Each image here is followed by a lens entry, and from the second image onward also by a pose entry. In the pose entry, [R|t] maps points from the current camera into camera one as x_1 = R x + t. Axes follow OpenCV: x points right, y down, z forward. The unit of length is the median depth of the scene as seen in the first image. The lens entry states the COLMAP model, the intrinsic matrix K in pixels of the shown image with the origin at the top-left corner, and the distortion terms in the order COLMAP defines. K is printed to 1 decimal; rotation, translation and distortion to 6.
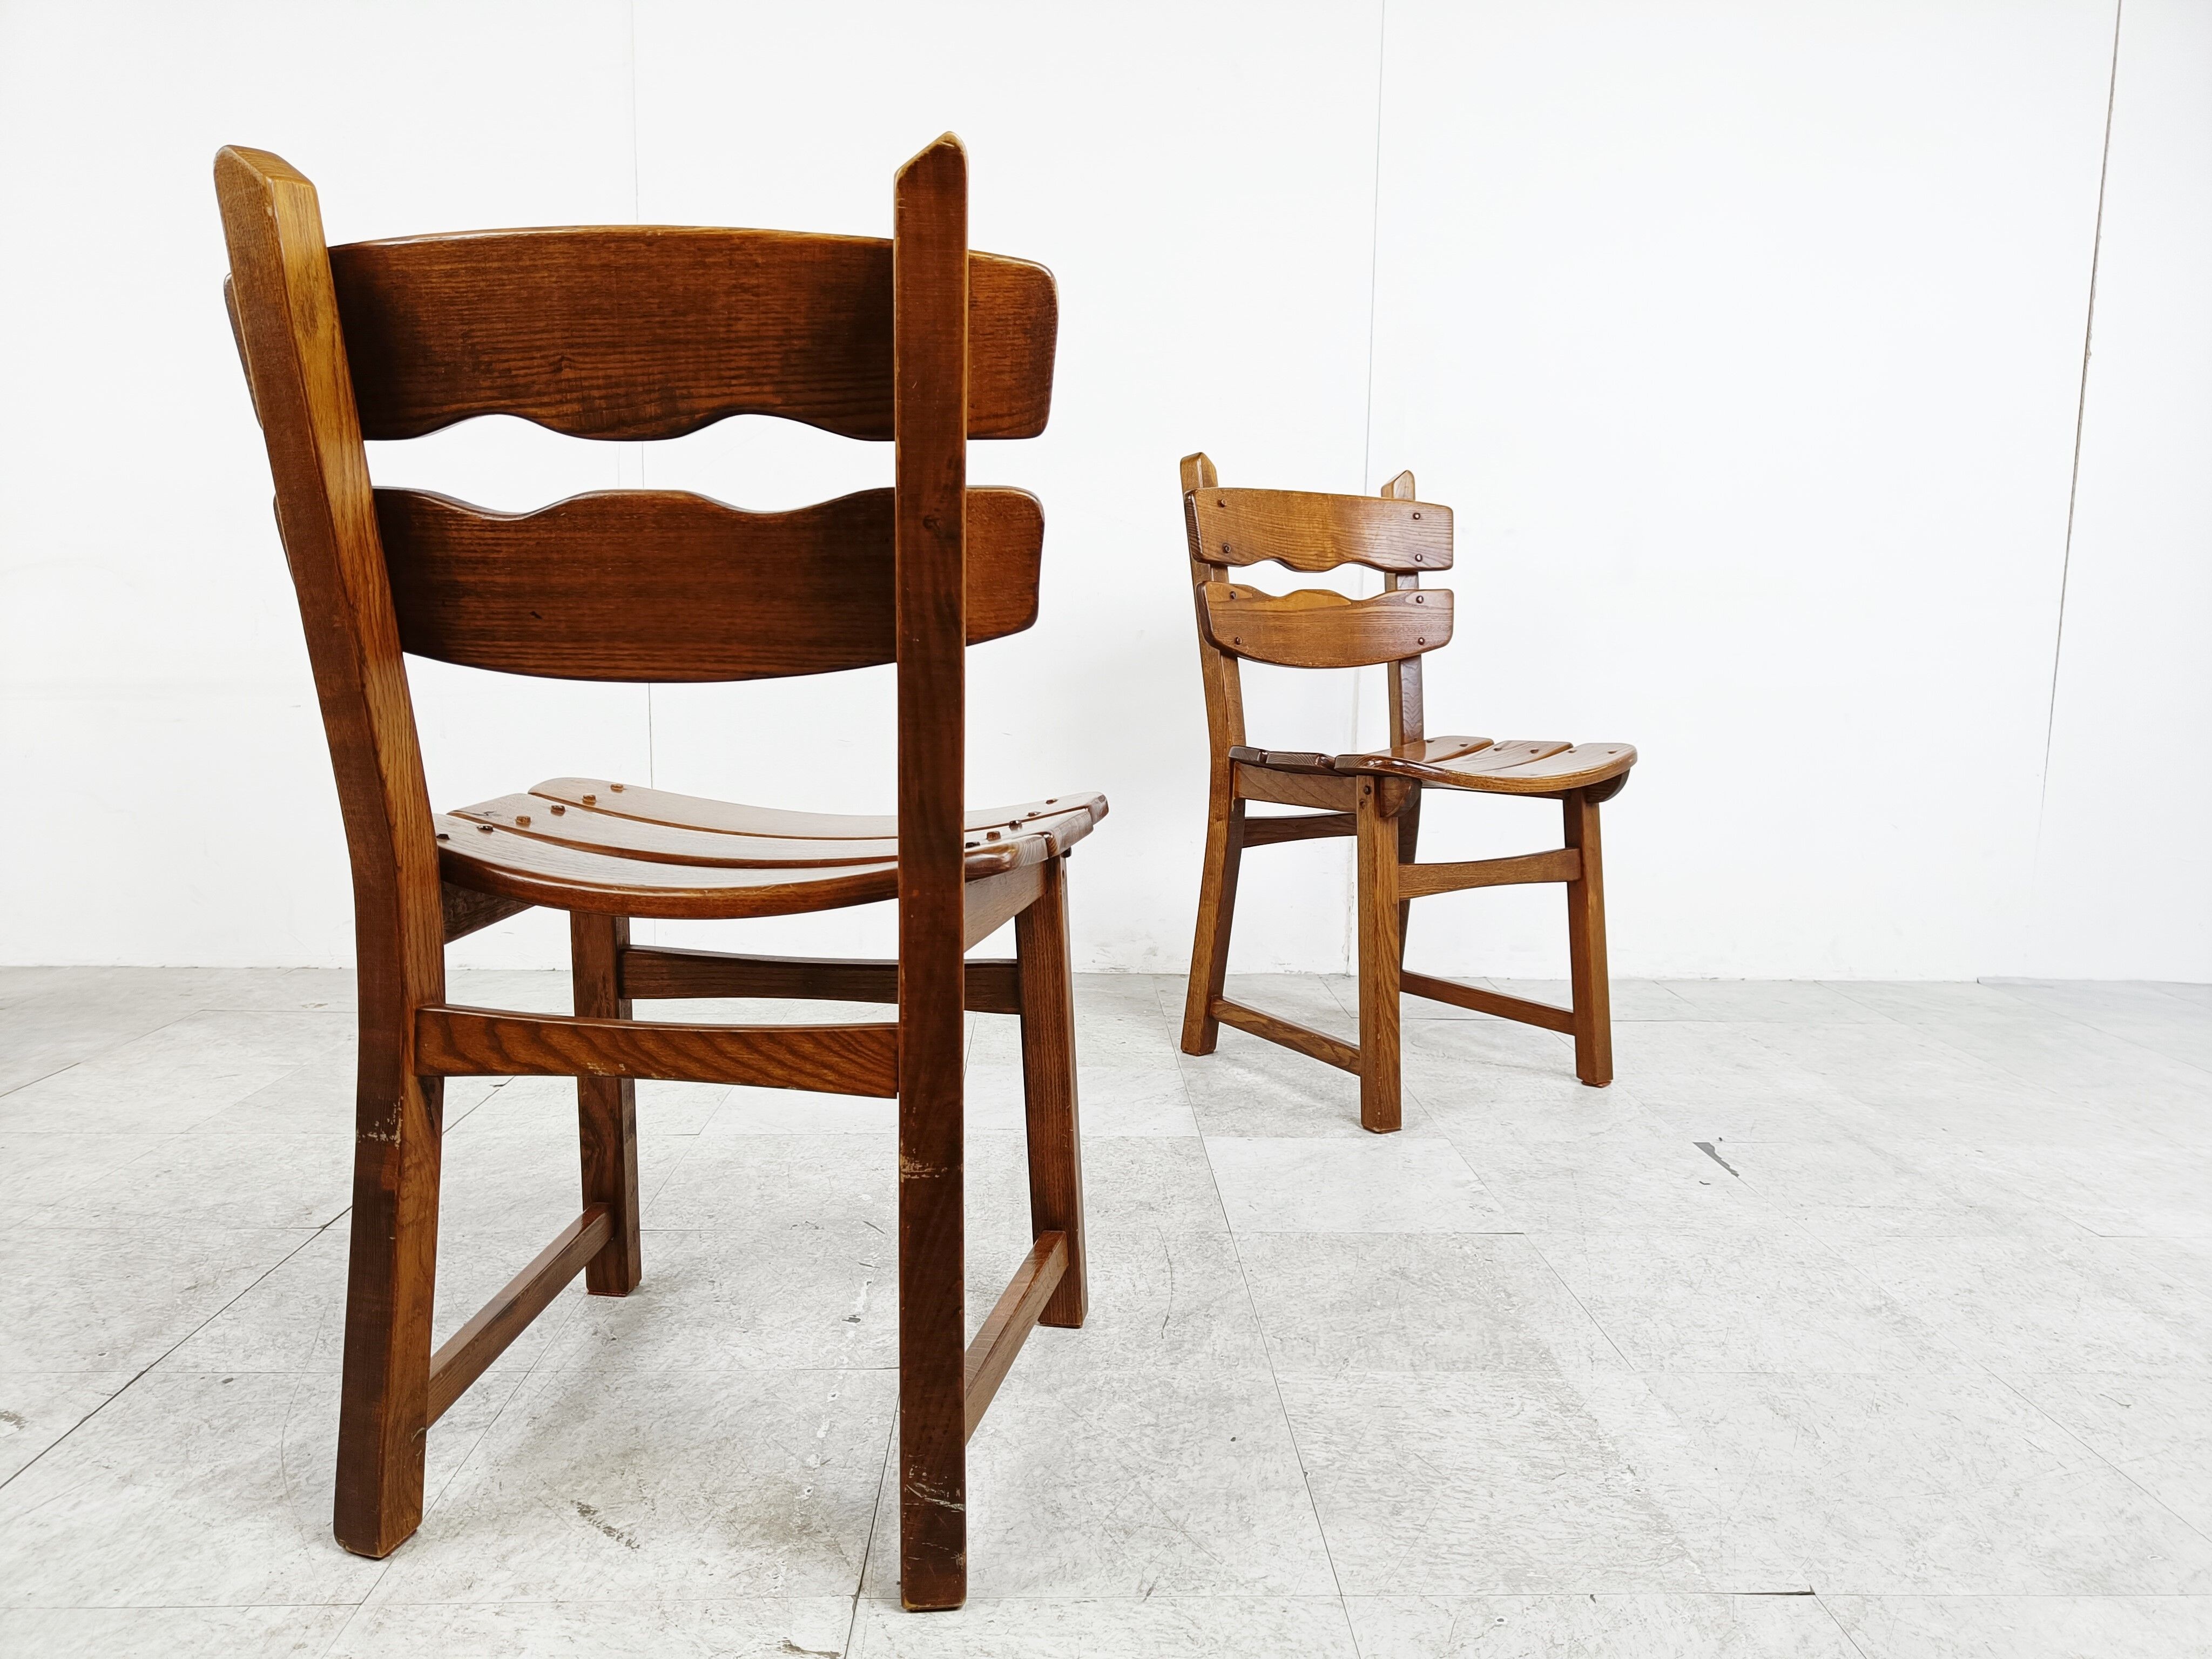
lens RADIAL K [[1503.6, 0, 1112.1], [0, 1503.6, 851.6], [0, 0, 1]] dist [0.008997, 0.003066]
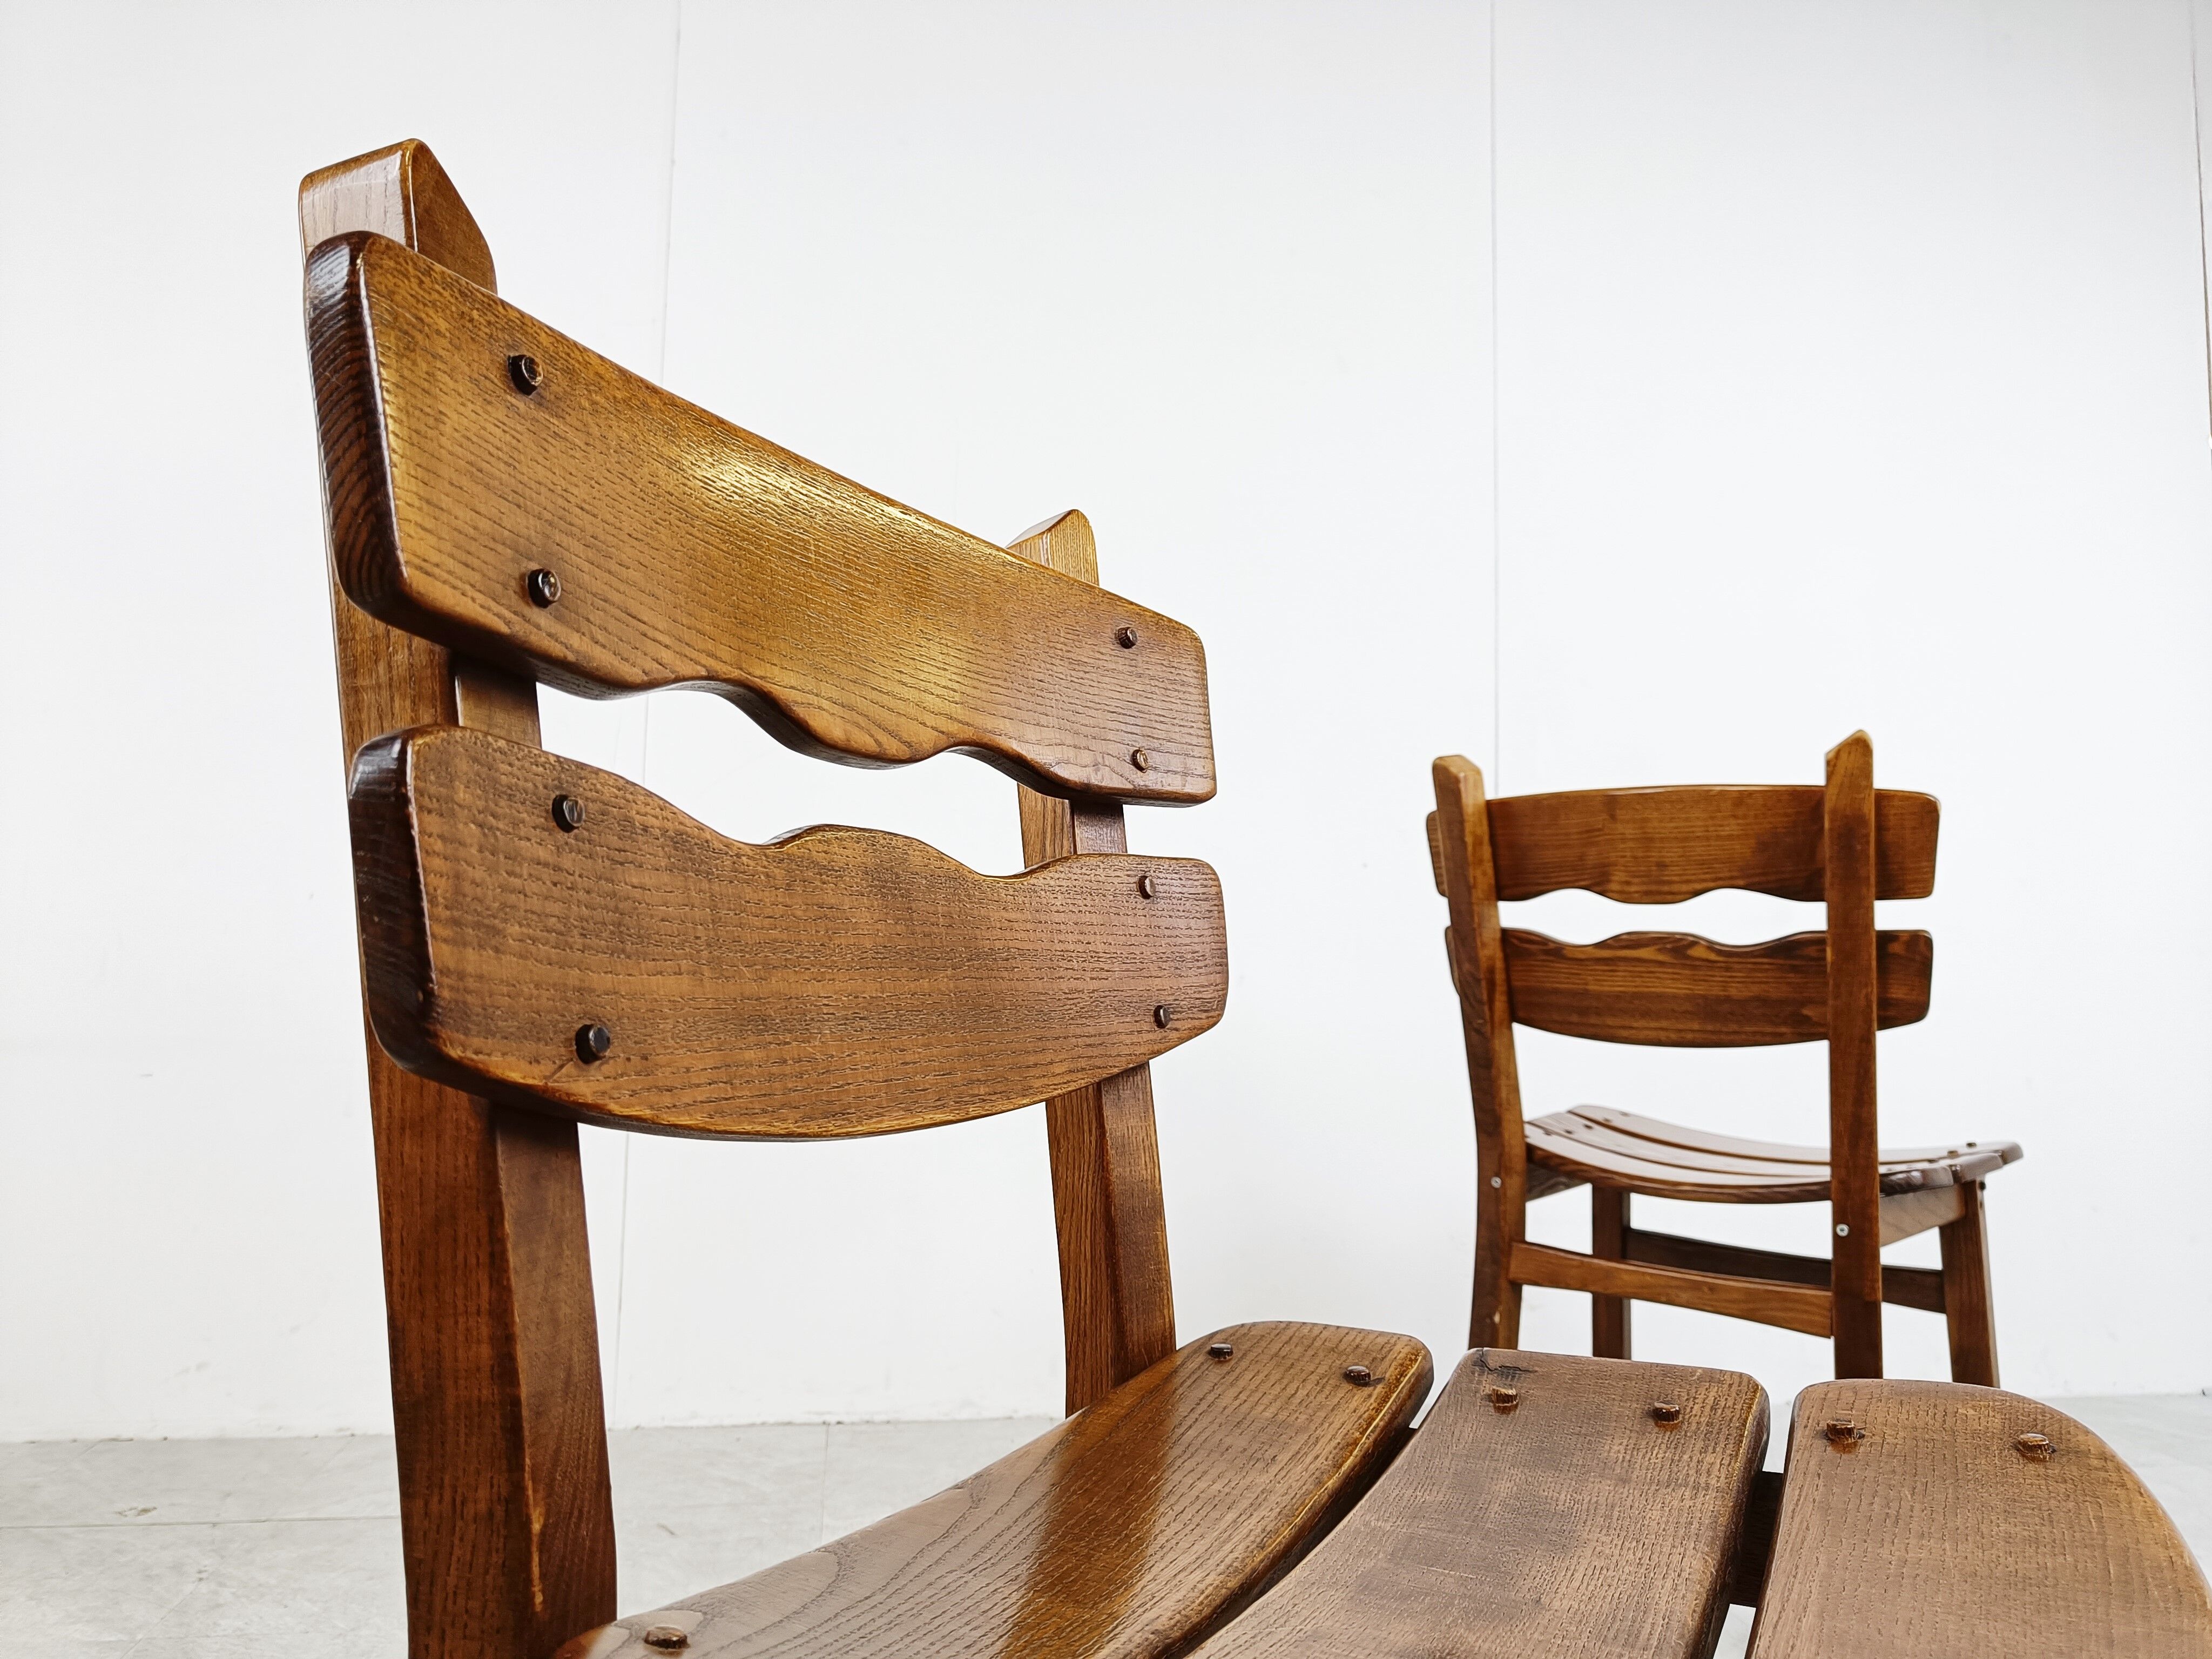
lens RADIAL K [[1553.8, 0, 1129.6], [0, 1553.8, 839.0], [0, 0, 1]] dist [0.003926, 0.004201]
pose [[0.846738, -0.037652, -0.530675, 0.102346], [-0.070897, 0.980610, -0.182698, 0.015275], [0.527264, 0.192321, 0.827650, -0.725622]]
